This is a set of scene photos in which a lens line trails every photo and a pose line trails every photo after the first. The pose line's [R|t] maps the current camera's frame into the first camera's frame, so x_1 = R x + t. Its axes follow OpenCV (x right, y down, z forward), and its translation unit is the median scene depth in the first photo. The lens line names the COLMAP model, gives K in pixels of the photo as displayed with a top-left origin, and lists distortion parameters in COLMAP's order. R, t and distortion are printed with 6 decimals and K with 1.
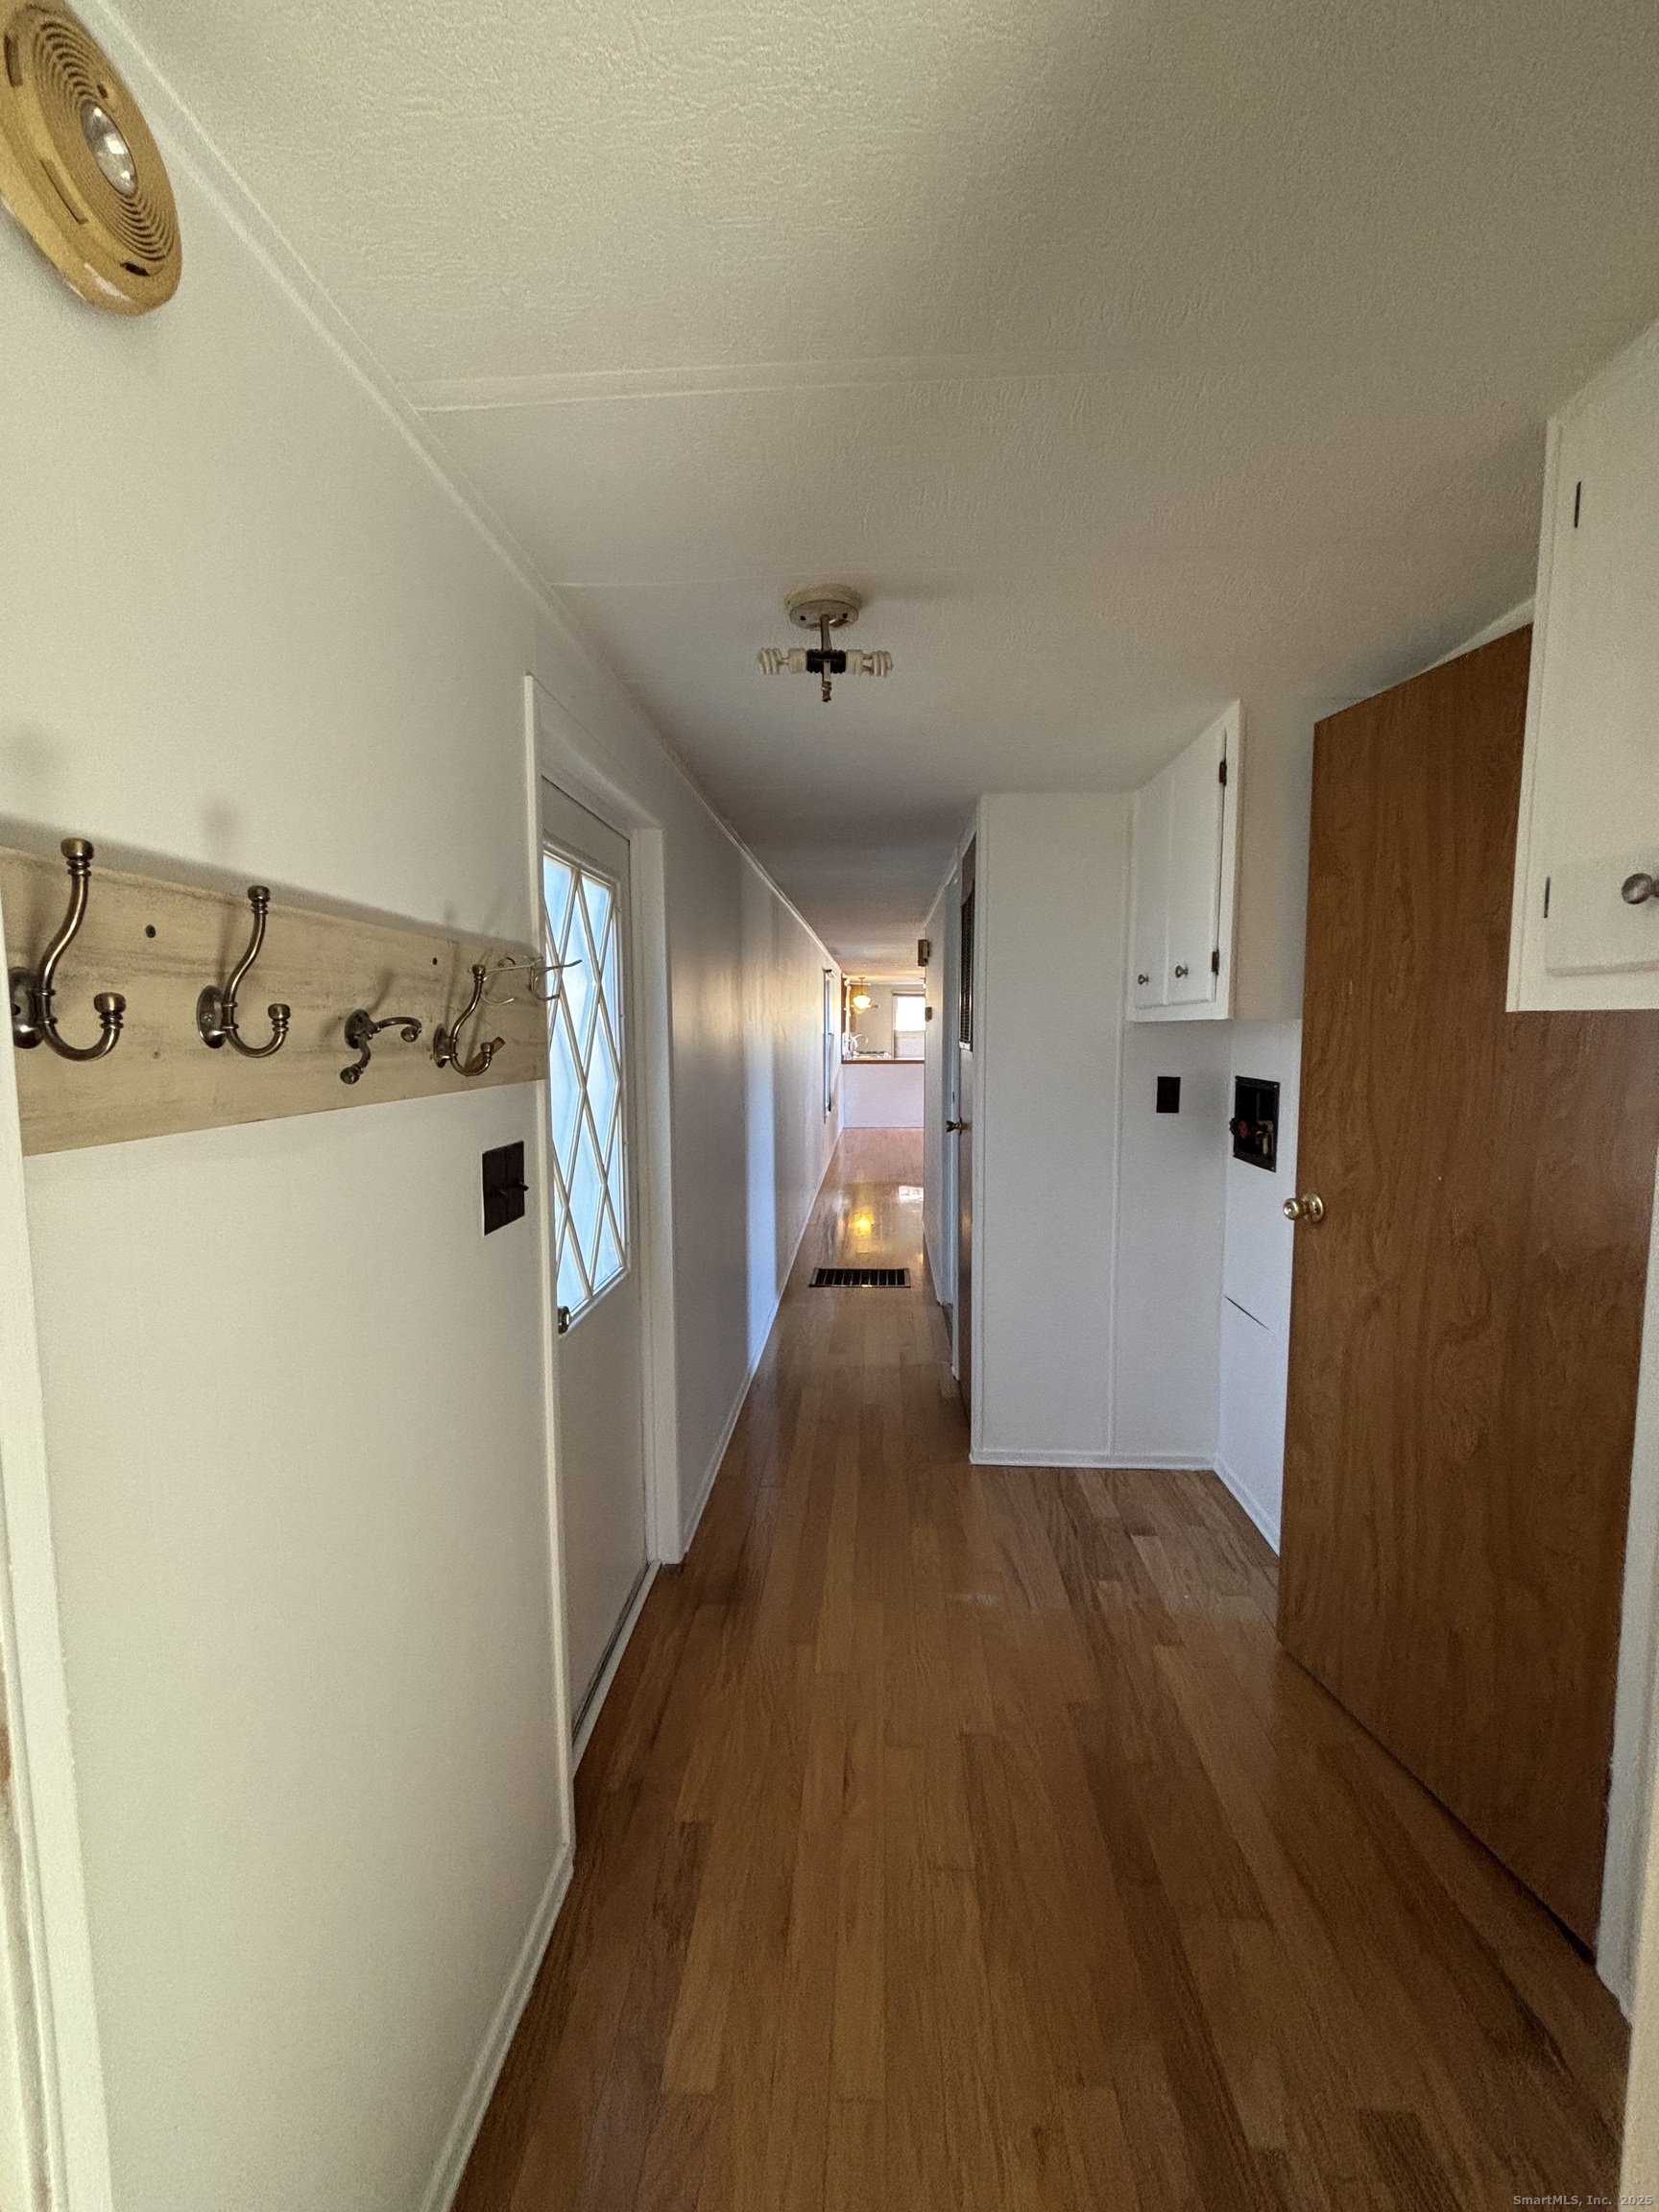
lens RADIAL K [[876.5, 0, 828.3], [0, 876.5, 1105.9], [0, 0, 1]] dist [-0.001030, 0.001102]
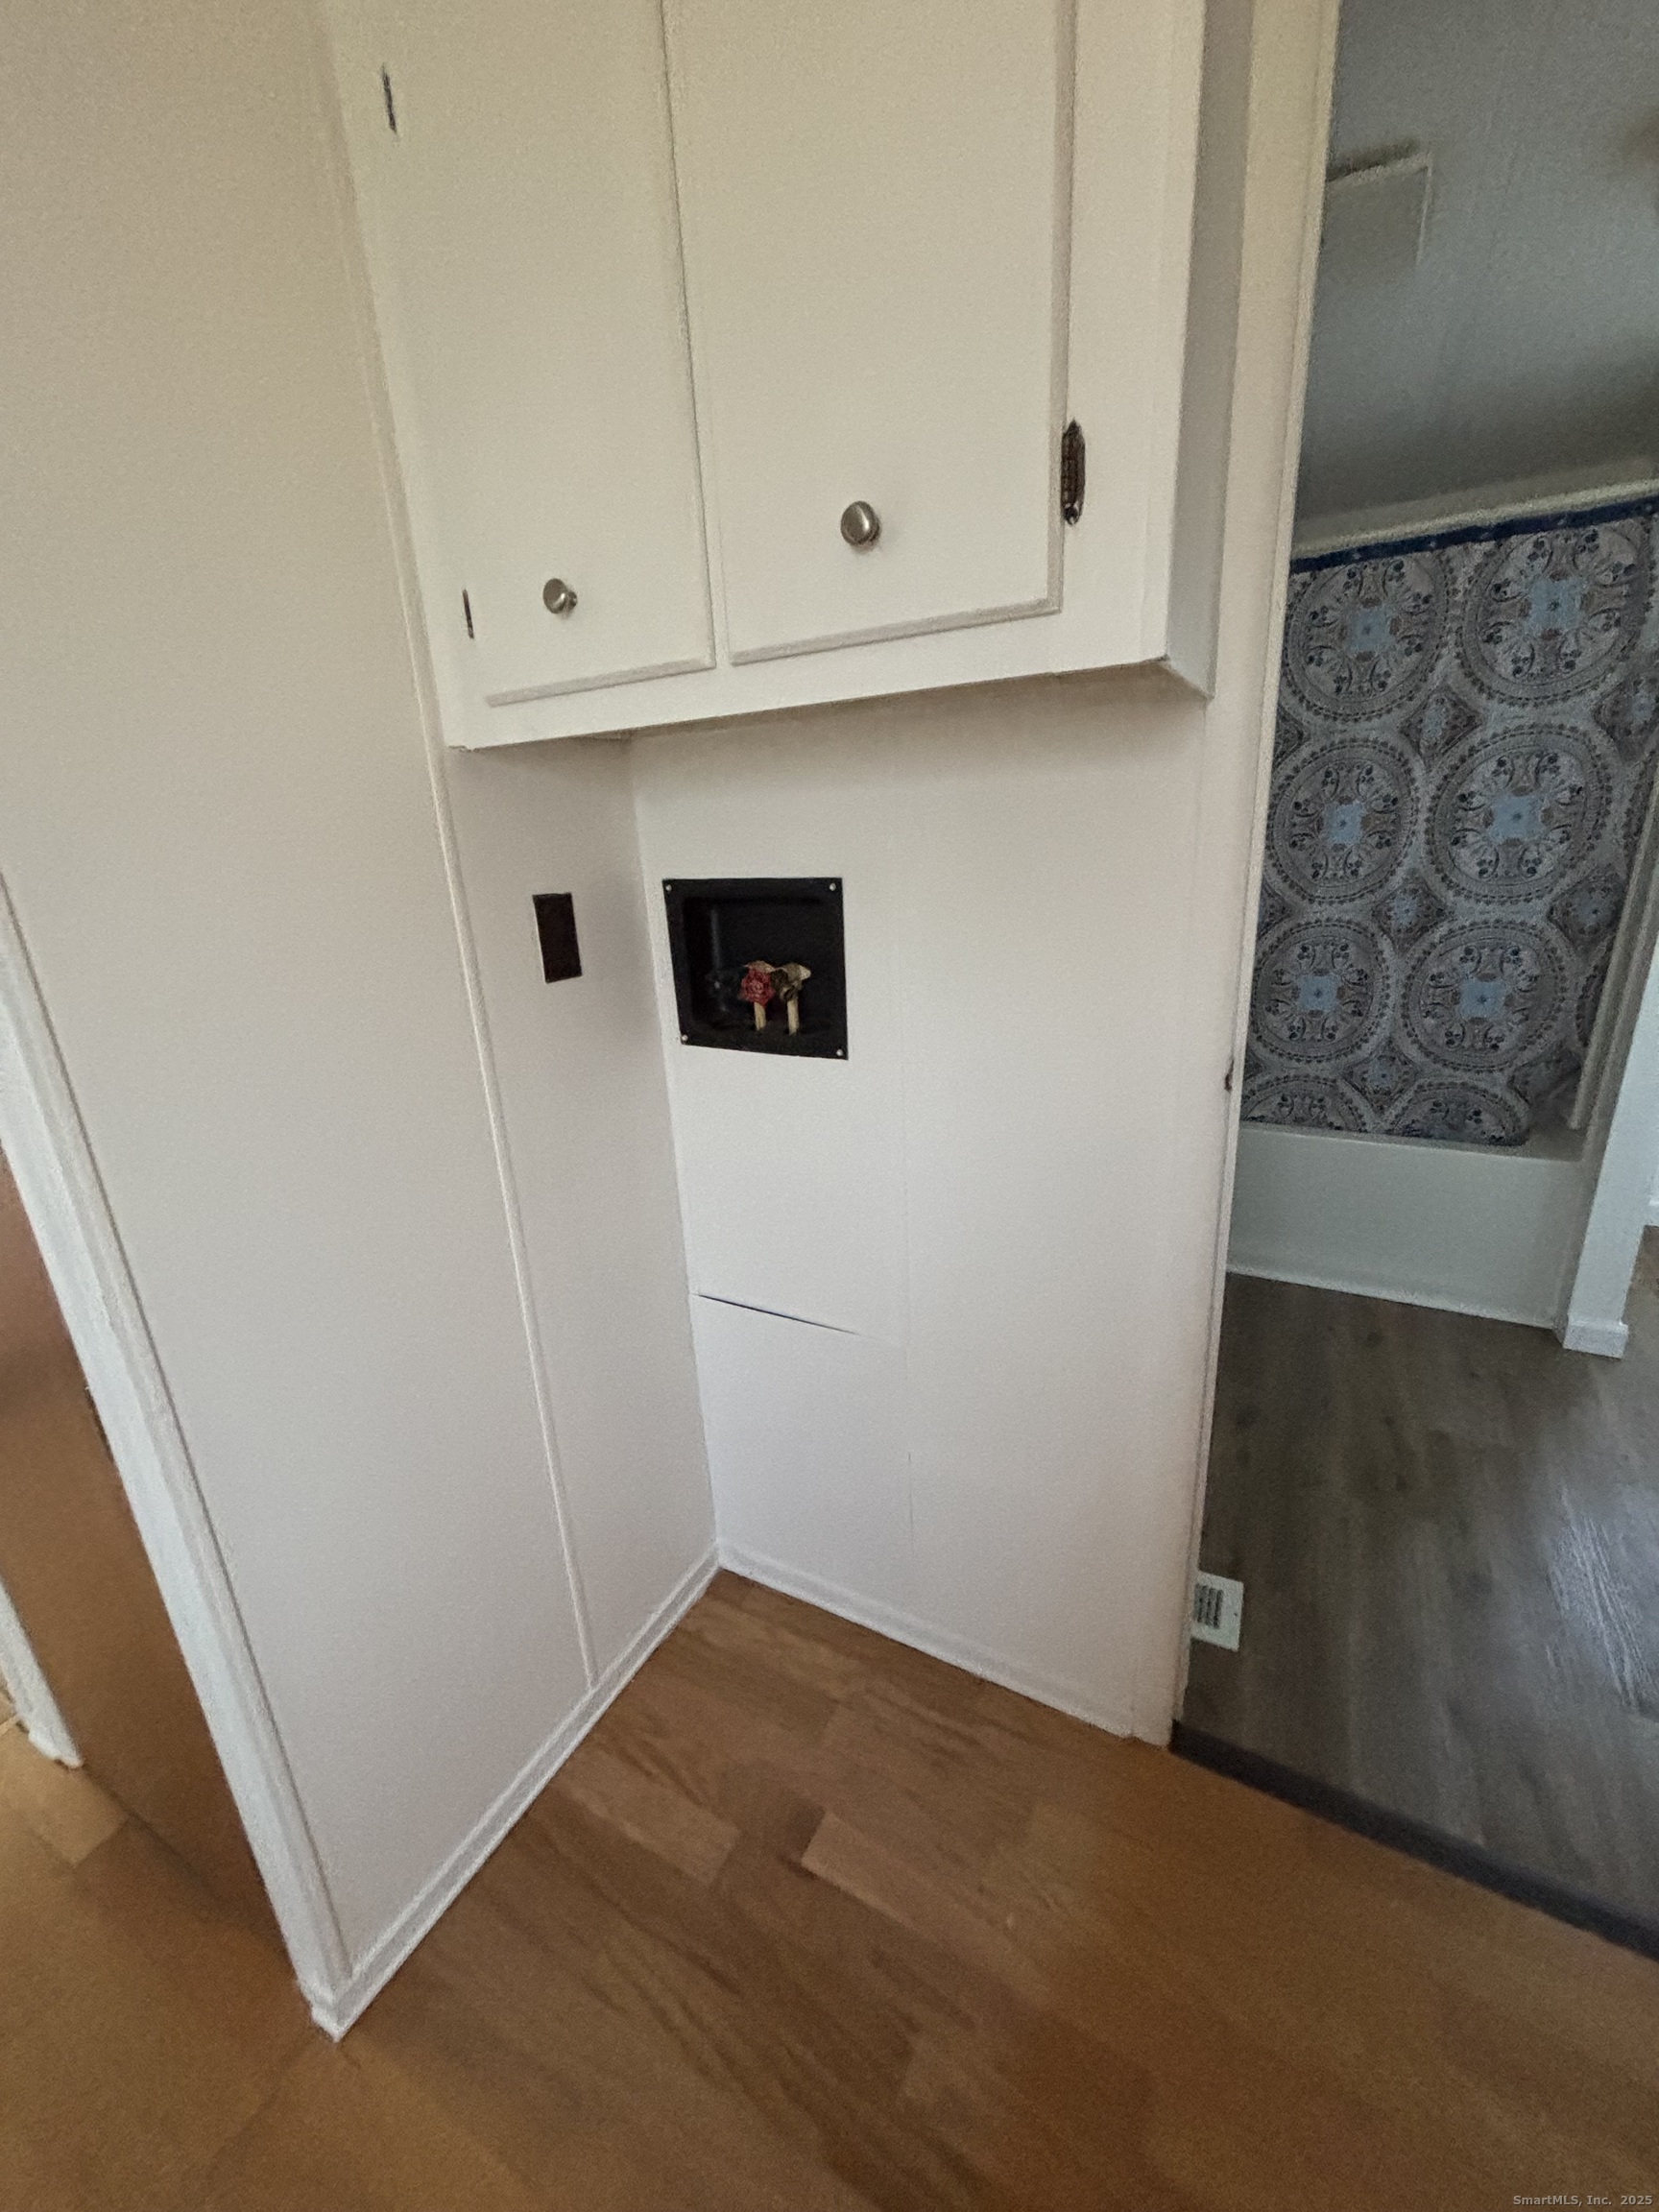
lens RADIAL K [[876.5, 0, 839.8], [0, 876.5, 1111.1], [0, 0, 1]] dist [-0.001030, 0.001102]
pose [[0.423833, -0.281894, 0.860756, 0.050577], [0.120023, 0.959433, 0.255112, -0.024037], [-0.897753, -0.004814, 0.440473, 0.687137]]
